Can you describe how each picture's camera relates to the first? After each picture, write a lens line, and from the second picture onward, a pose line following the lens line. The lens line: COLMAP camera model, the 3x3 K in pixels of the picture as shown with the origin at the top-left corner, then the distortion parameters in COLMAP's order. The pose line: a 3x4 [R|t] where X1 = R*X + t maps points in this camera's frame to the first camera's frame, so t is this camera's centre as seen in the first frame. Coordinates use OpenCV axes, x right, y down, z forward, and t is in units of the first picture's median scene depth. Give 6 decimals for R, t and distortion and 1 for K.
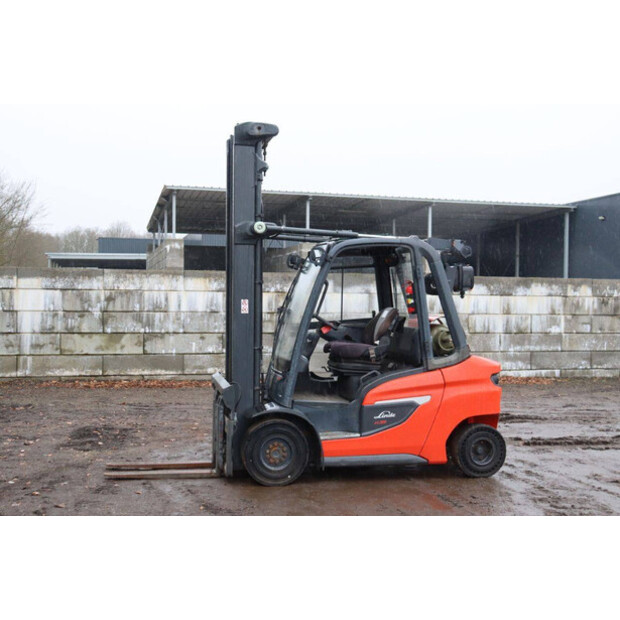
lens RADIAL K [[794.4, 0, 311.3], [0, 794.4, 308.0], [0, 0, 1]] dist [0.007116, 0.000000]
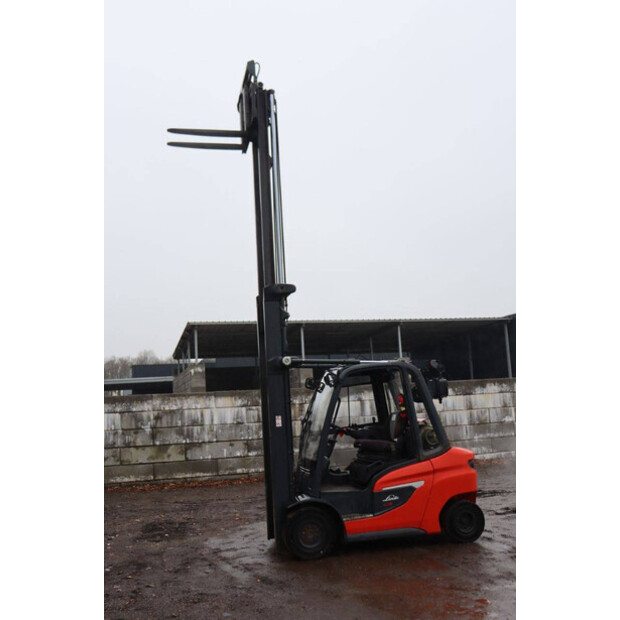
lens RADIAL K [[648.4, 0, 309.0], [0, 648.4, 303.9], [0, 0, 1]] dist [-0.053938, 0.000000]
pose [[0.997957, -0.061308, 0.017968, -0.020498], [0.063419, 0.984644, -0.162646, -0.007825], [-0.007721, 0.163453, 0.986521, -0.046547]]
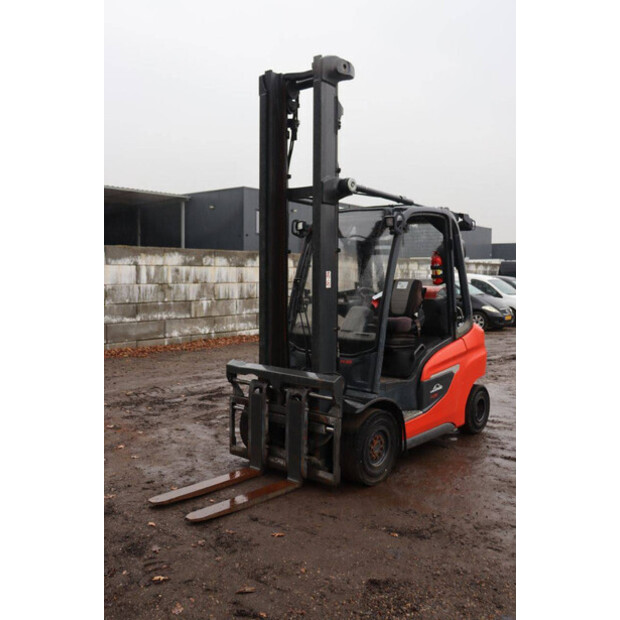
lens RADIAL K [[605.3, 0, 312.3], [0, 605.3, 308.1], [0, 0, 1]] dist [-0.076073, 0.000000]
pose [[0.794214, -0.042097, 0.606178, -0.241399], [0.010574, 0.998404, 0.055481, -0.003646], [-0.607546, -0.037654, 0.793392, 0.254808]]
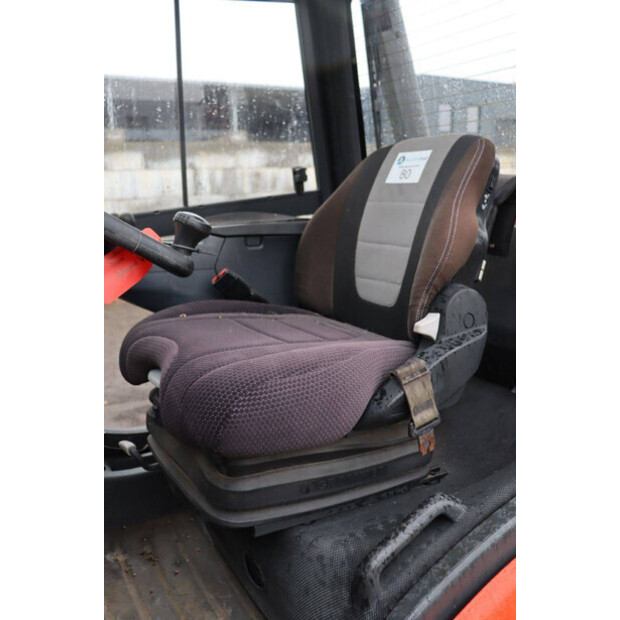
lens RADIAL K [[605.3, 0, 312.9], [0, 605.3, 308.9], [0, 0, 1]] dist [-0.076073, 0.000000]
pose [[0.955137, -0.095012, 0.280509, 0.011277], [0.040950, 0.980414, 0.192641, 0.006781], [-0.293319, -0.172512, 0.940321, 0.457748]]
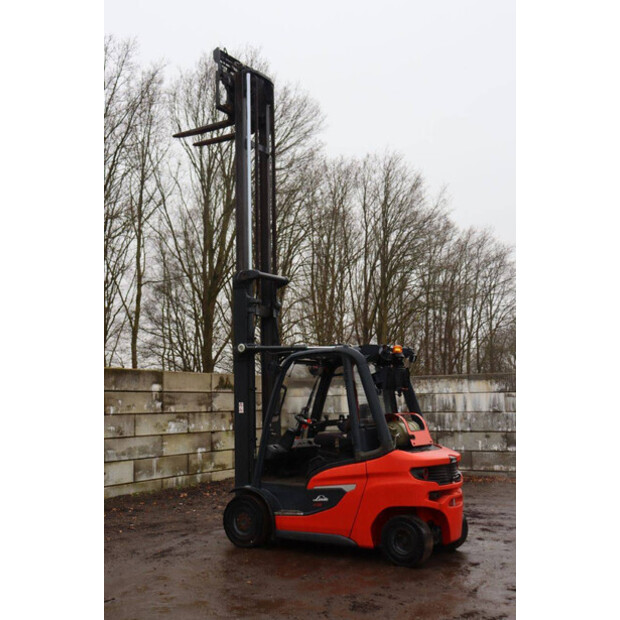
lens RADIAL K [[766.2, 0, 286.7], [0, 766.2, 291.7], [0, 0, 1]] dist [-0.007558, 0.000000]
pose [[0.687178, -0.125284, -0.715604, 0.459364], [0.014020, 0.987121, -0.159357, 0.005925], [0.726353, 0.099474, 0.680085, 0.080229]]
